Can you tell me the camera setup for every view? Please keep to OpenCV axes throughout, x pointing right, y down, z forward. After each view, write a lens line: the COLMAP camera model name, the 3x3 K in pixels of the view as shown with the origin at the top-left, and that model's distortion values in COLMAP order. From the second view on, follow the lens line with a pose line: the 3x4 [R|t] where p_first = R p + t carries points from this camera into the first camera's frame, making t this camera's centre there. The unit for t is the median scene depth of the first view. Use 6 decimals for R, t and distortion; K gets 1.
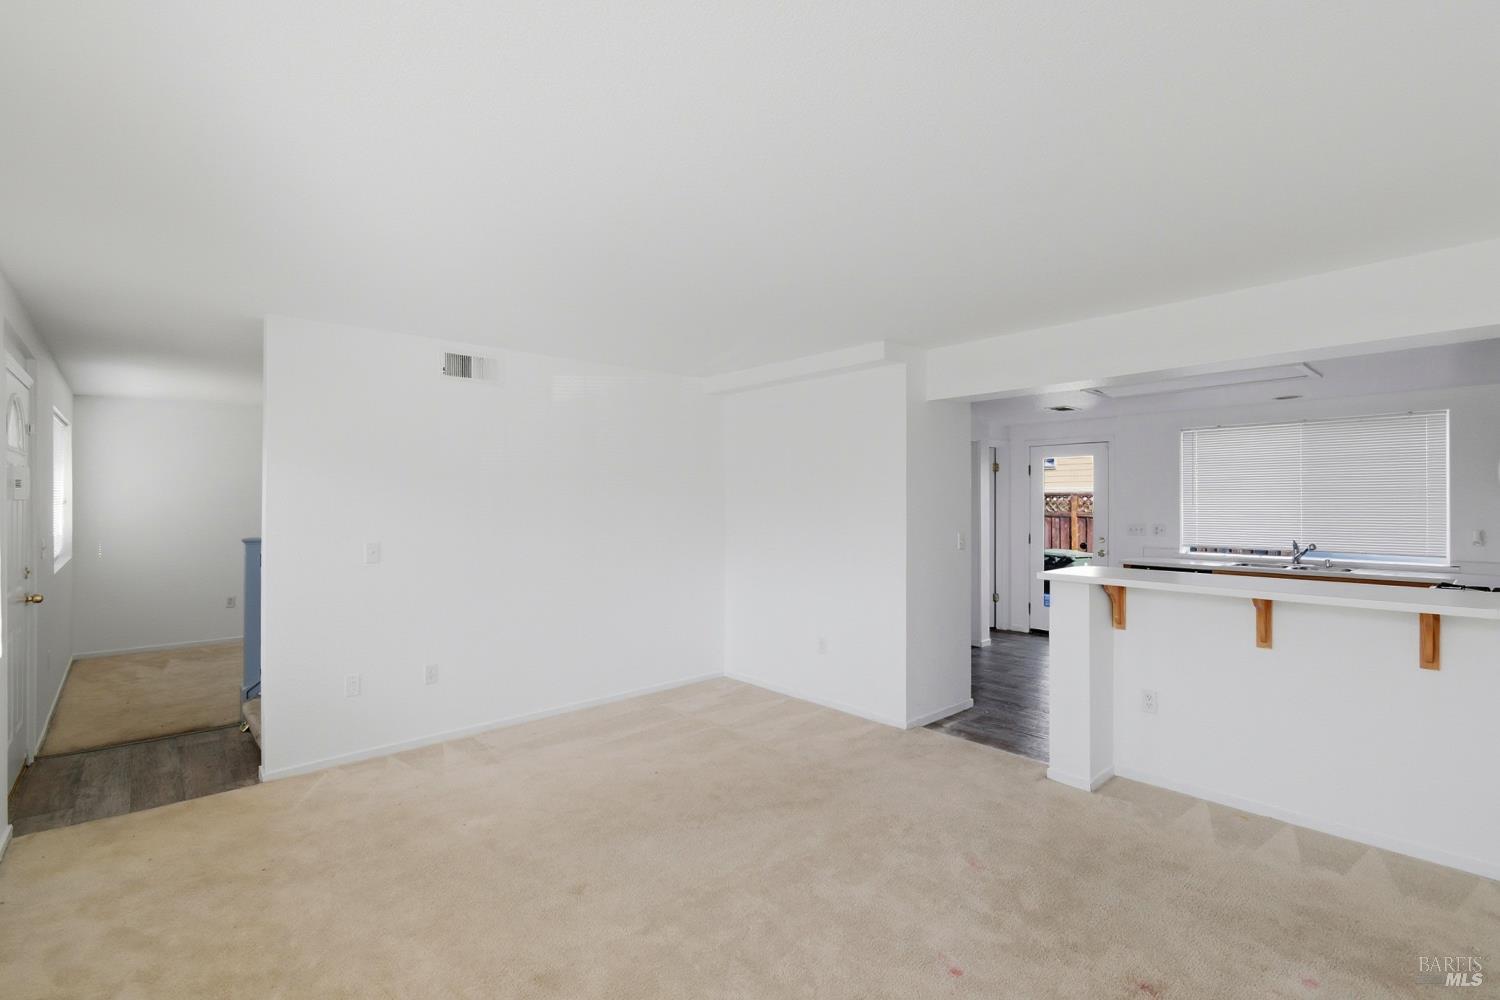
lens RADIAL K [[685.6, 0, 750.0], [0, 685.6, 500.0], [0, 0, 1]] dist [0.000080, 0.000217]
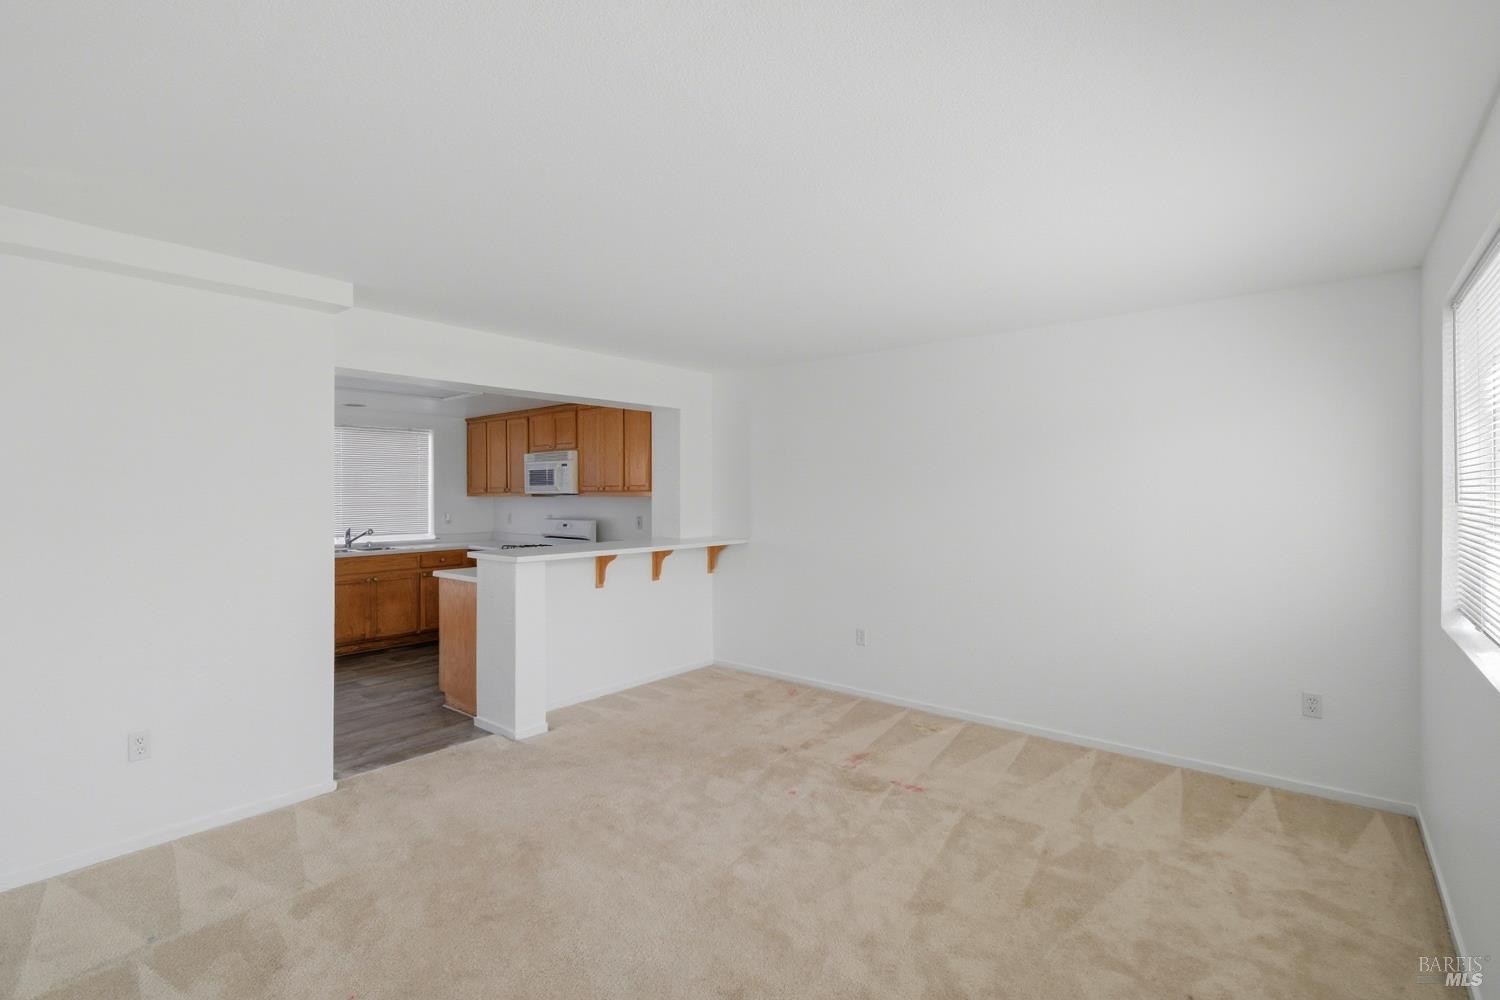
lens RADIAL K [[685.6, 0, 750.0], [0, 685.6, 500.0], [0, 0, 1]] dist [0.000080, 0.000217]
pose [[-0.142837, -0.010673, 0.989689, -0.663214], [0.003723, 0.999929, 0.011320, 0.001318], [-0.989739, 0.005301, -0.142787, 0.713756]]
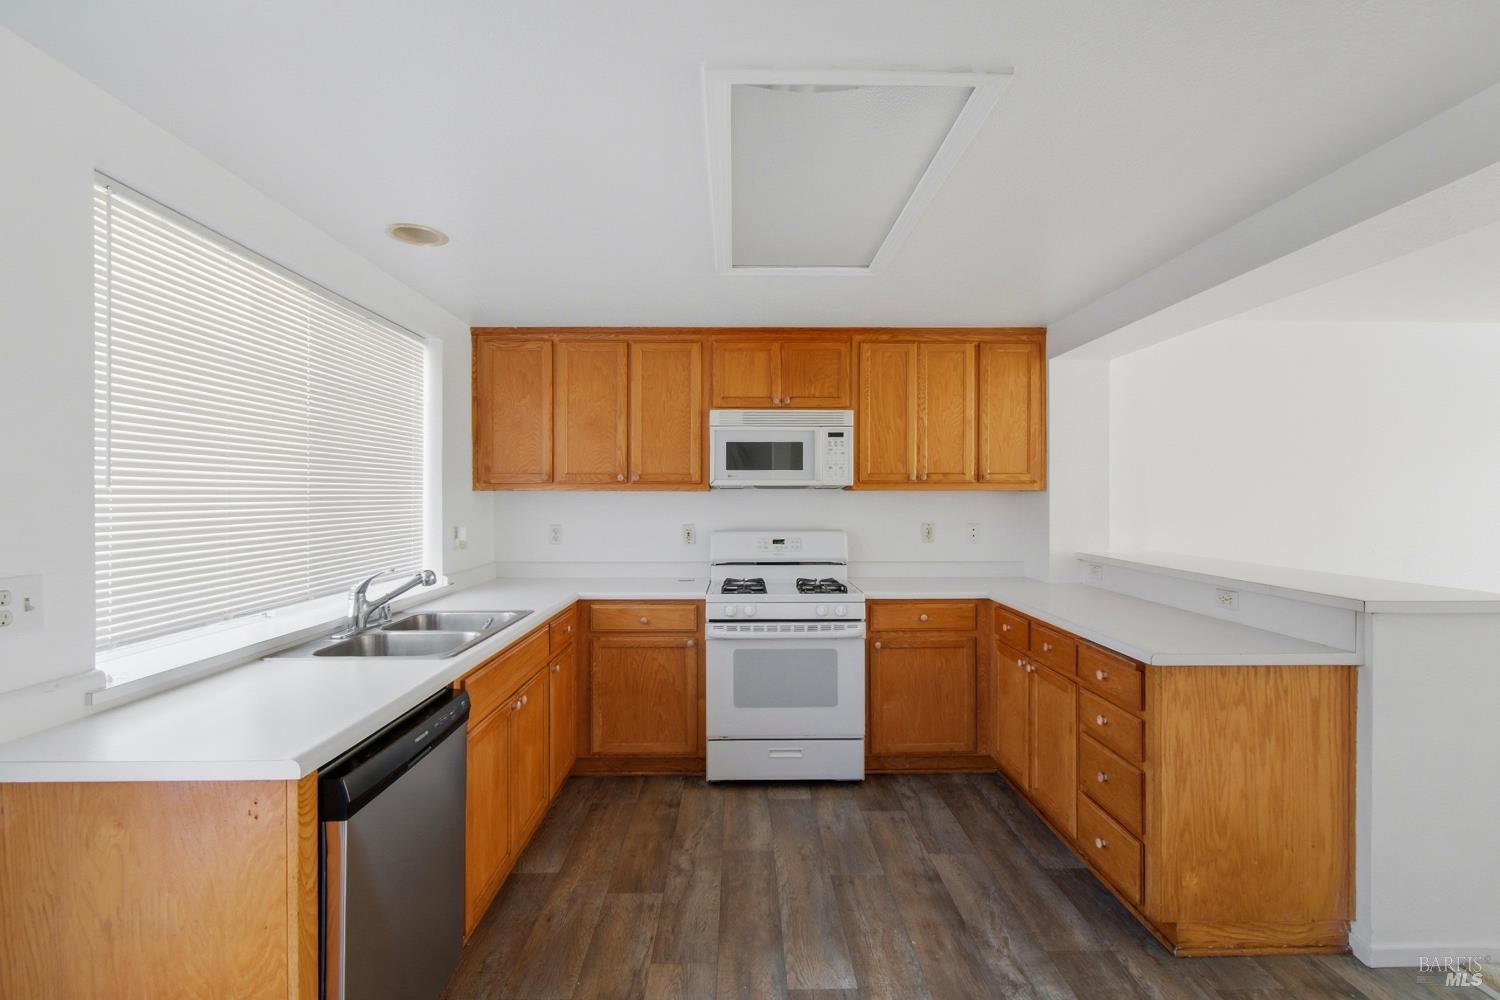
lens RADIAL K [[685.6, 0, 750.0], [0, 685.6, 500.0], [0, 0, 1]] dist [0.000080, 0.000217]
pose [[-0.757376, -0.005220, 0.652958, 0.495305], [-0.001049, 0.999976, 0.006778, 0.016470], [-0.652978, 0.004448, -0.757364, 1.695382]]
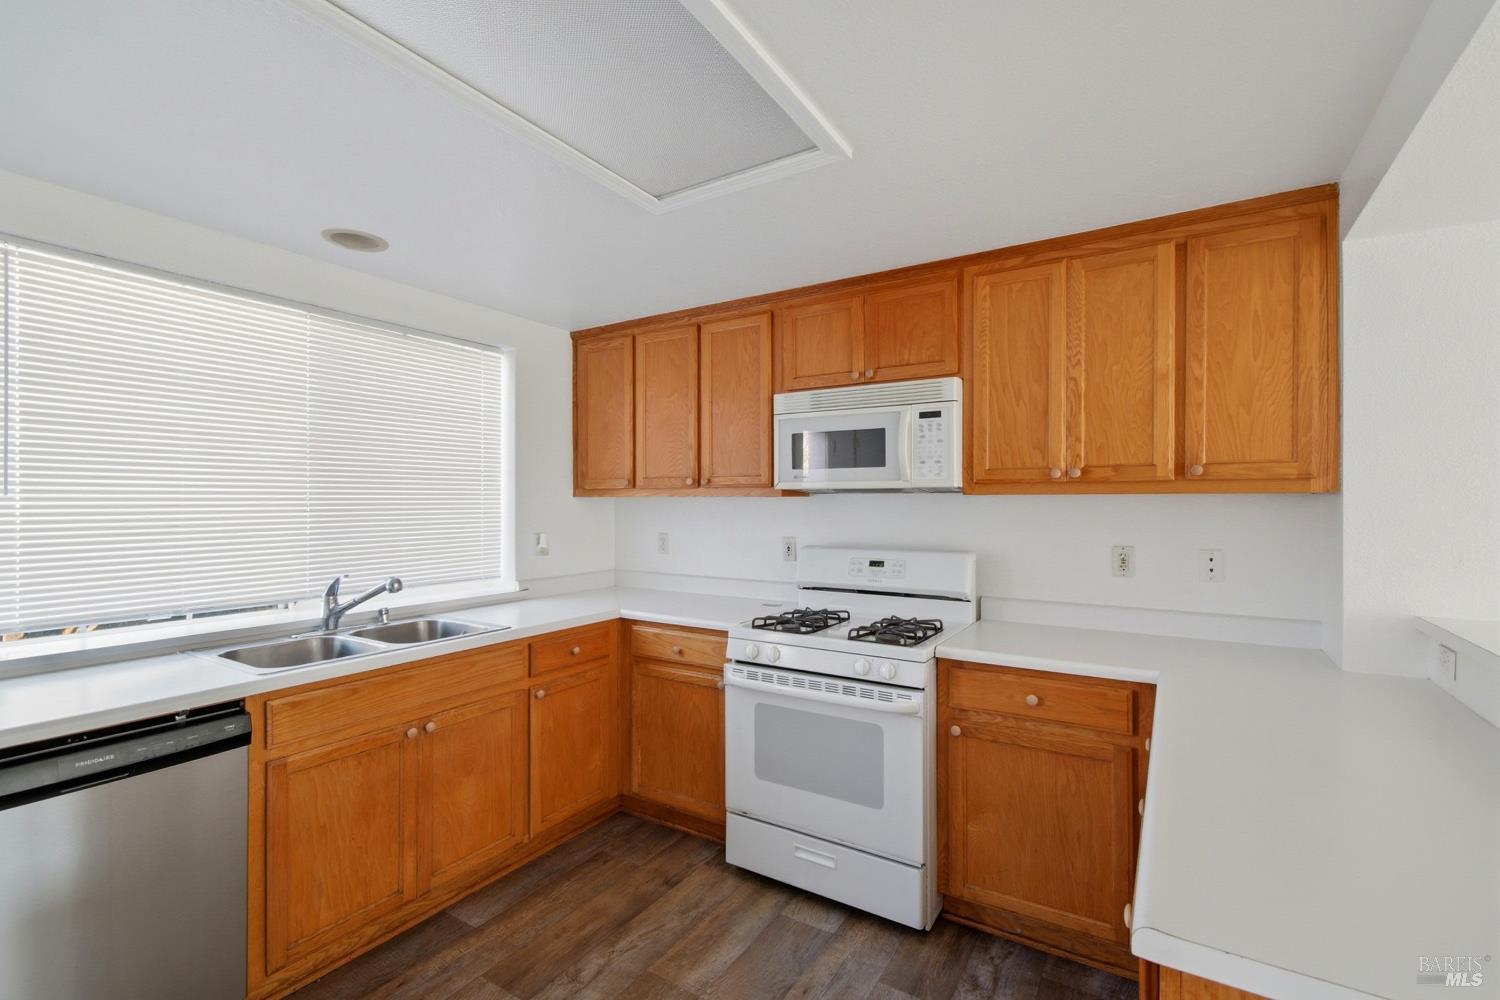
lens RADIAL K [[677.6, 0, 747.0], [0, 677.6, 504.0], [0, 0, 1]] dist [0.003128, 0.000268]
pose [[-0.271840, -0.005448, 0.962327, 0.446291], [-0.000688, 0.999985, 0.005467, 0.015056], [-0.962342, 0.000824, -0.271840, 1.257181]]
